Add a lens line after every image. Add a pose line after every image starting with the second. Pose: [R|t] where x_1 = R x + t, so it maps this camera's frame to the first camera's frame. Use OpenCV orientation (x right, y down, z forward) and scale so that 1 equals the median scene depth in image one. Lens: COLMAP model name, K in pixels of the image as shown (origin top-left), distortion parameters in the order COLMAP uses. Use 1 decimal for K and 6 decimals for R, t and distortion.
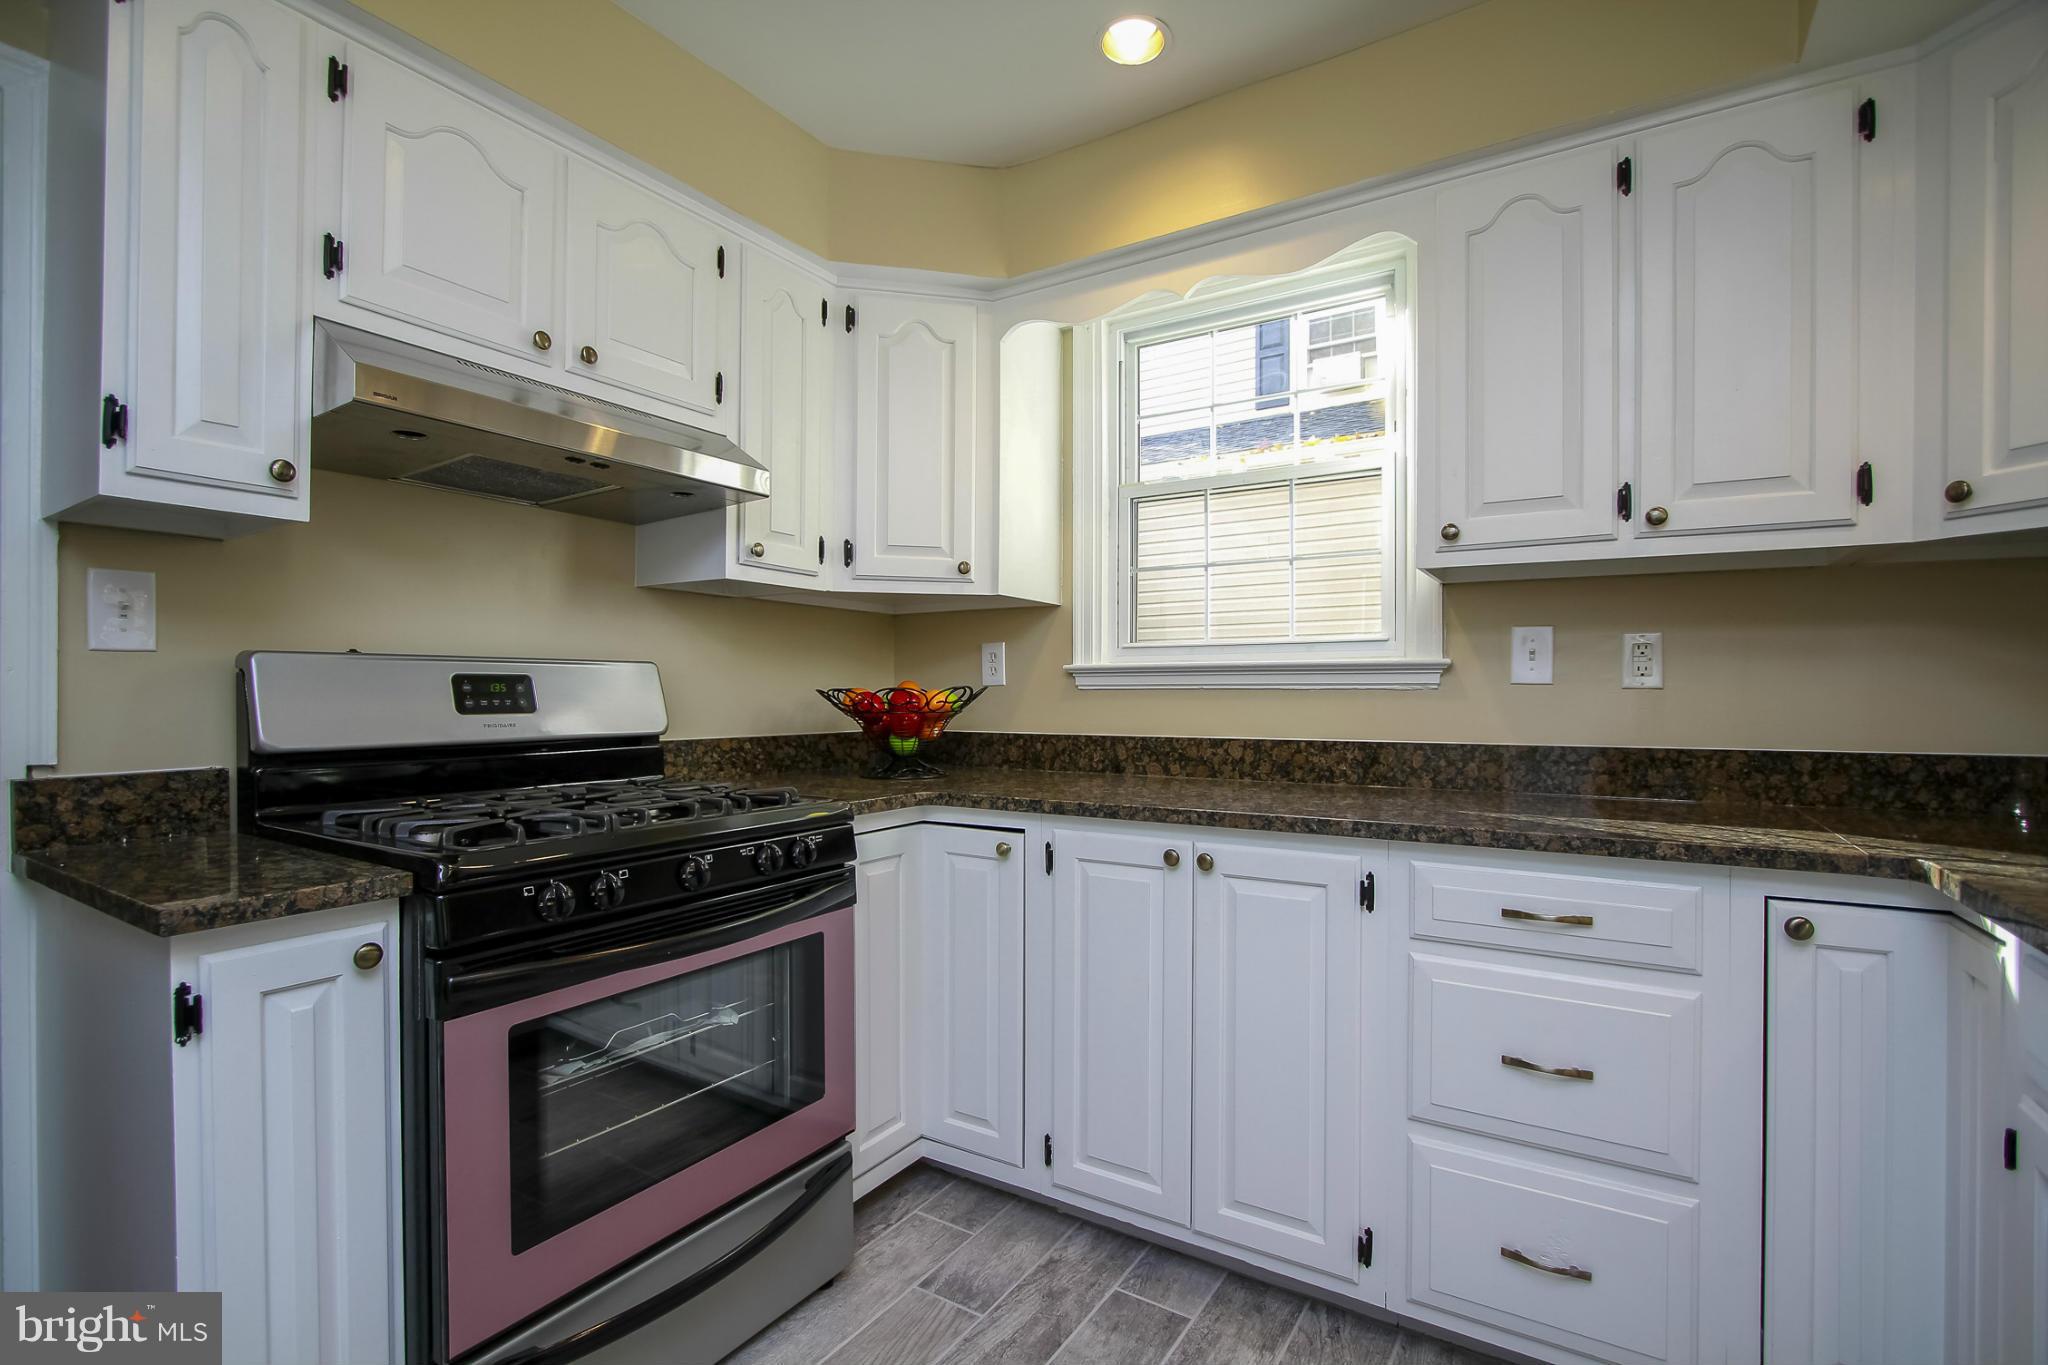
lens RADIAL K [[943.5, 0, 1027.1], [0, 943.5, 697.8], [0, 0, 1]] dist [-0.017635, 0.002674]
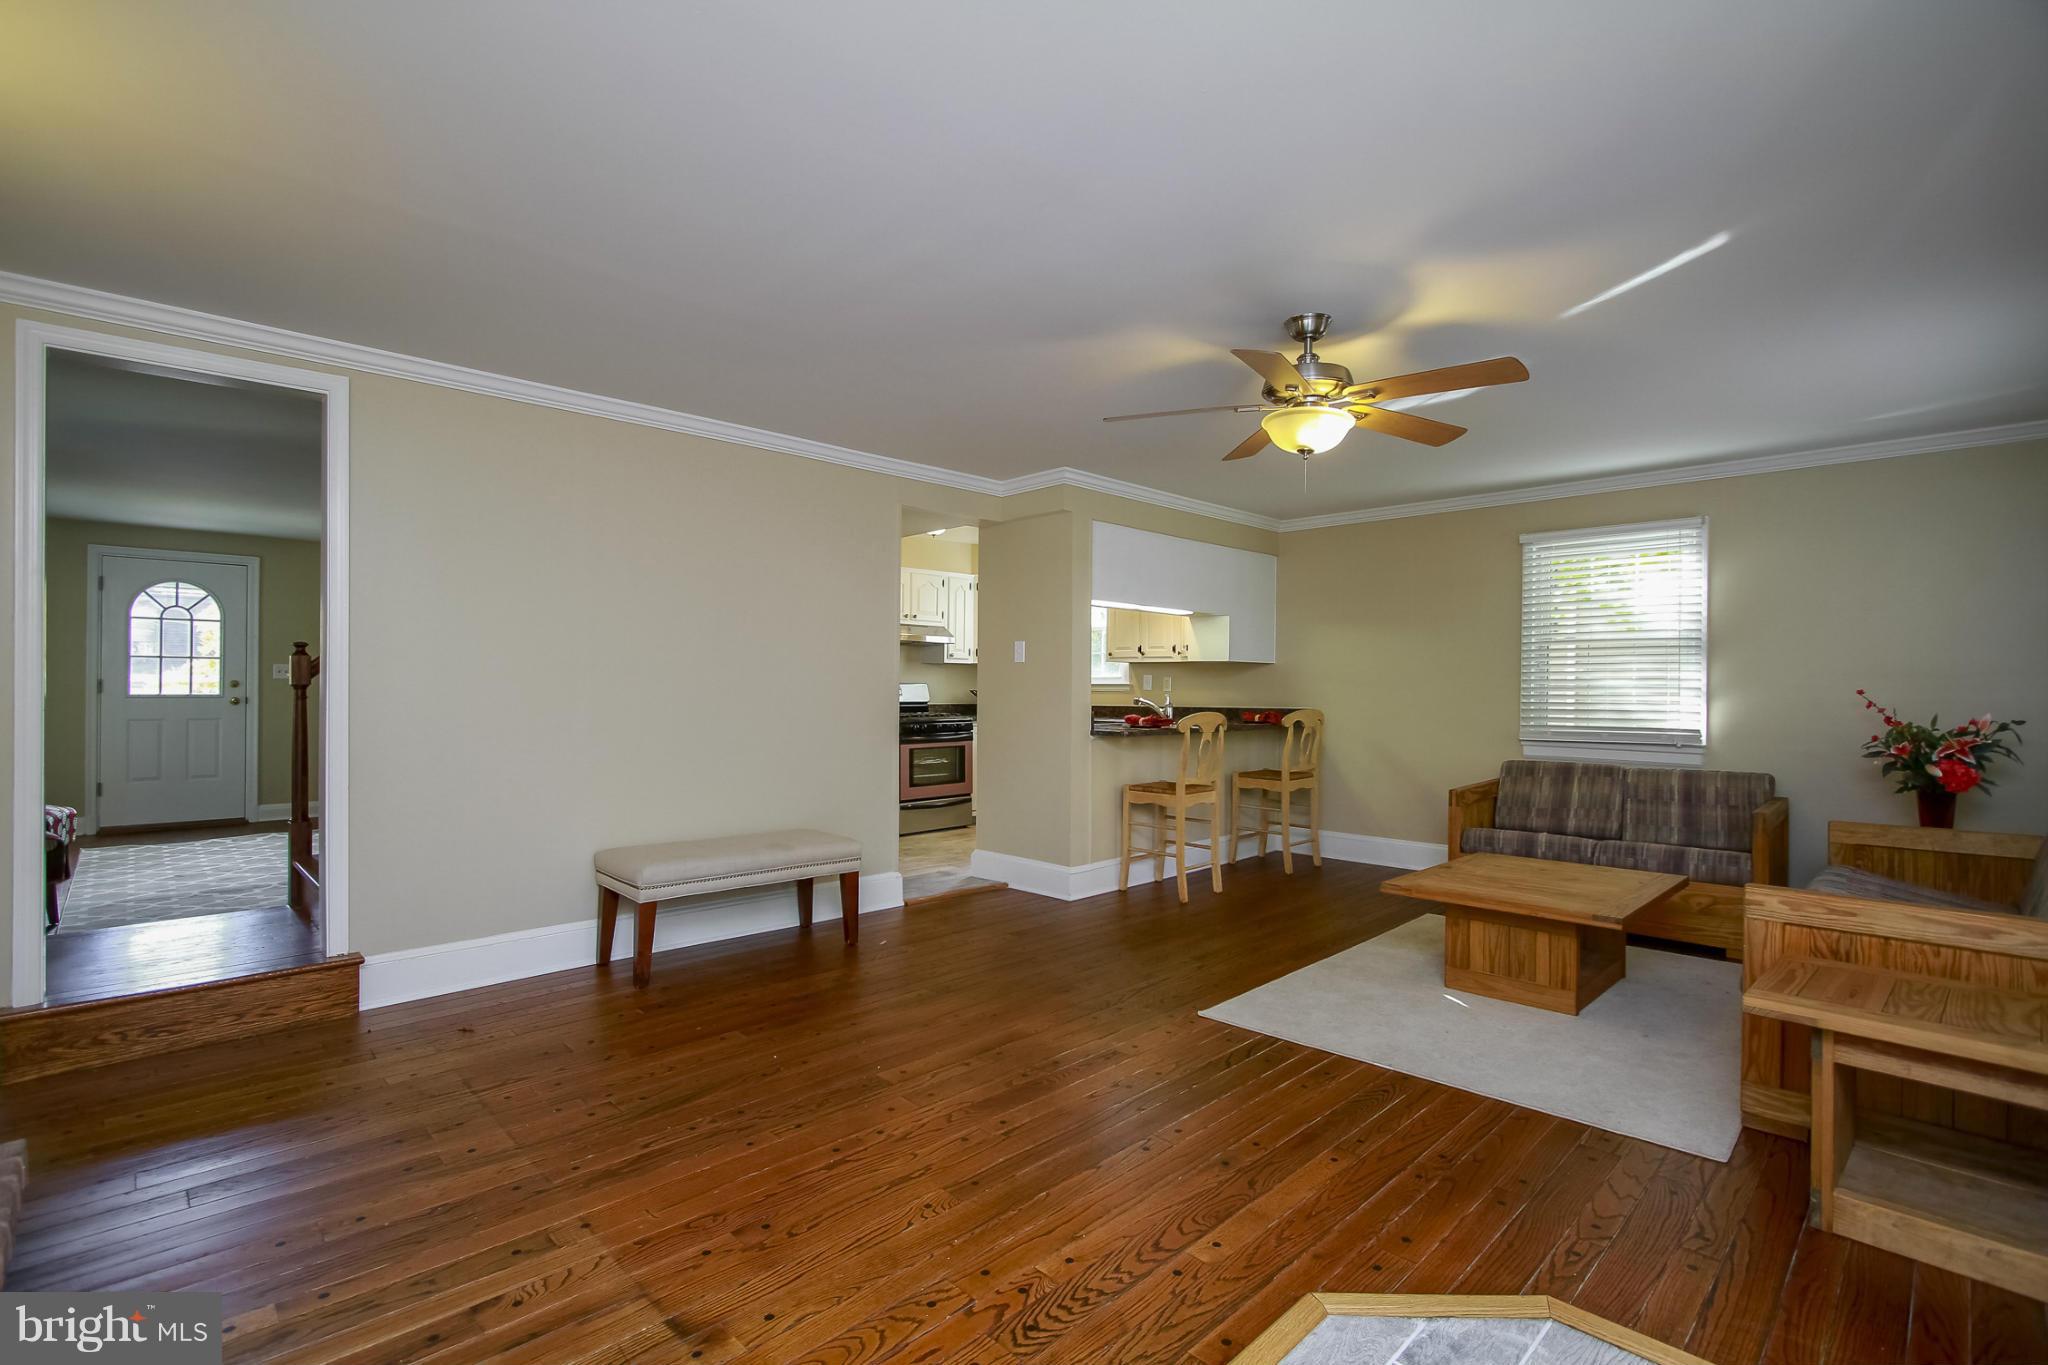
lens RADIAL K [[943.5, 0, 1014.1], [0, 943.5, 687.3], [0, 0, 1]] dist [-0.017635, 0.002674]
pose [[0.974610, 0.003803, -0.223878, 0.979141], [-0.005271, 0.999968, -0.005960, -0.000850], [0.223849, 0.006989, 0.974599, -3.205975]]
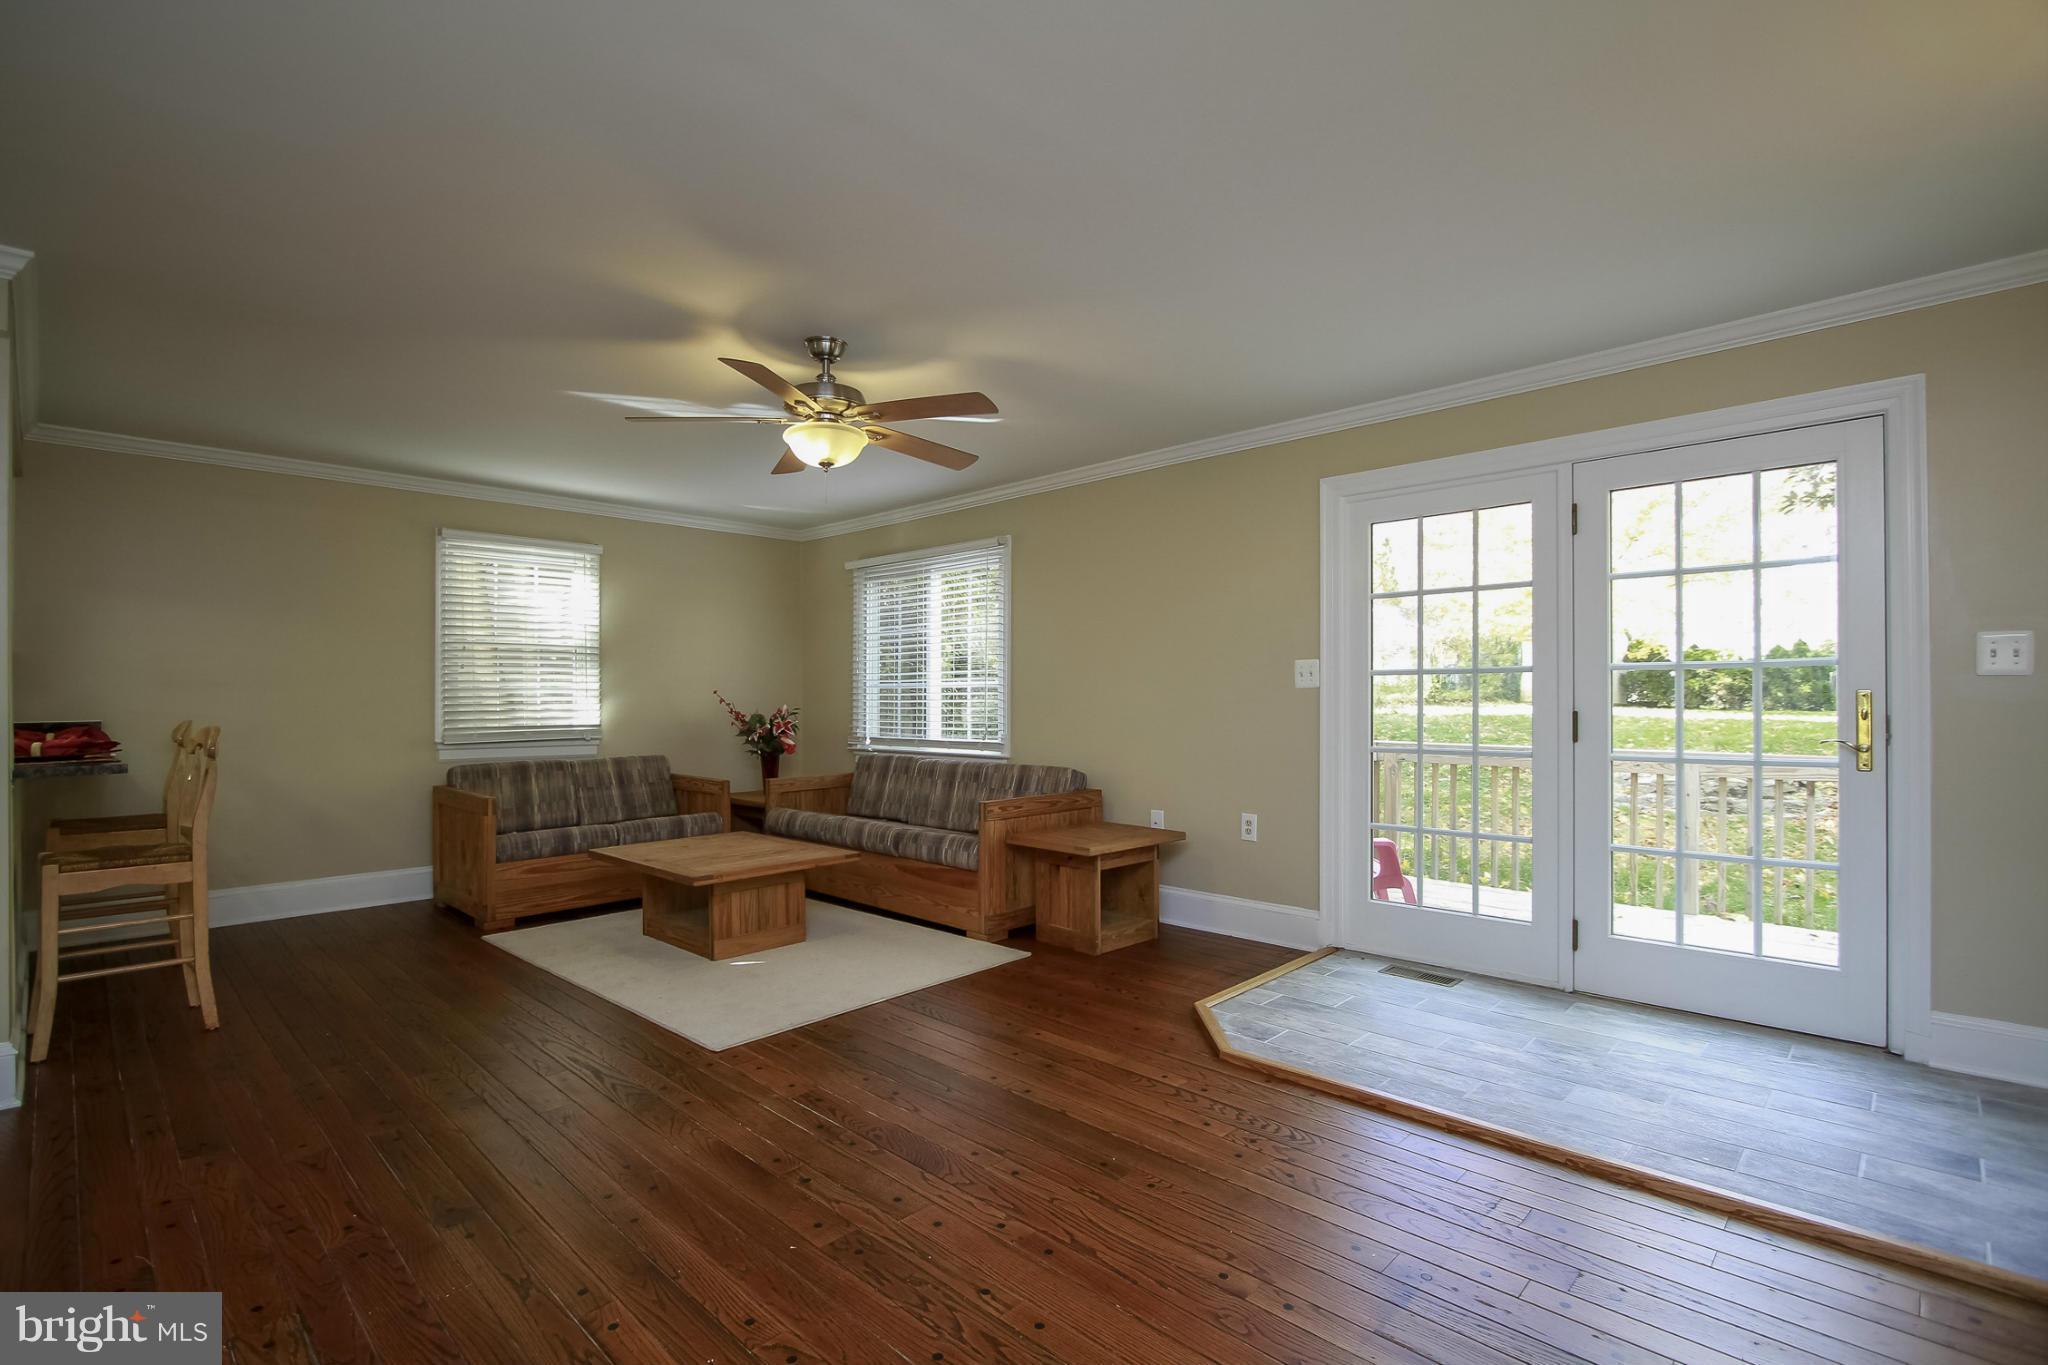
lens RADIAL K [[943.5, 0, 1010.0], [0, 943.5, 698.9], [0, 0, 1]] dist [-0.017635, 0.002674]
pose [[0.201691, -0.004525, 0.979439, -0.603357], [0.008234, 0.999962, 0.002924, 0.009338], [-0.979415, 0.007475, 0.201721, -2.152883]]
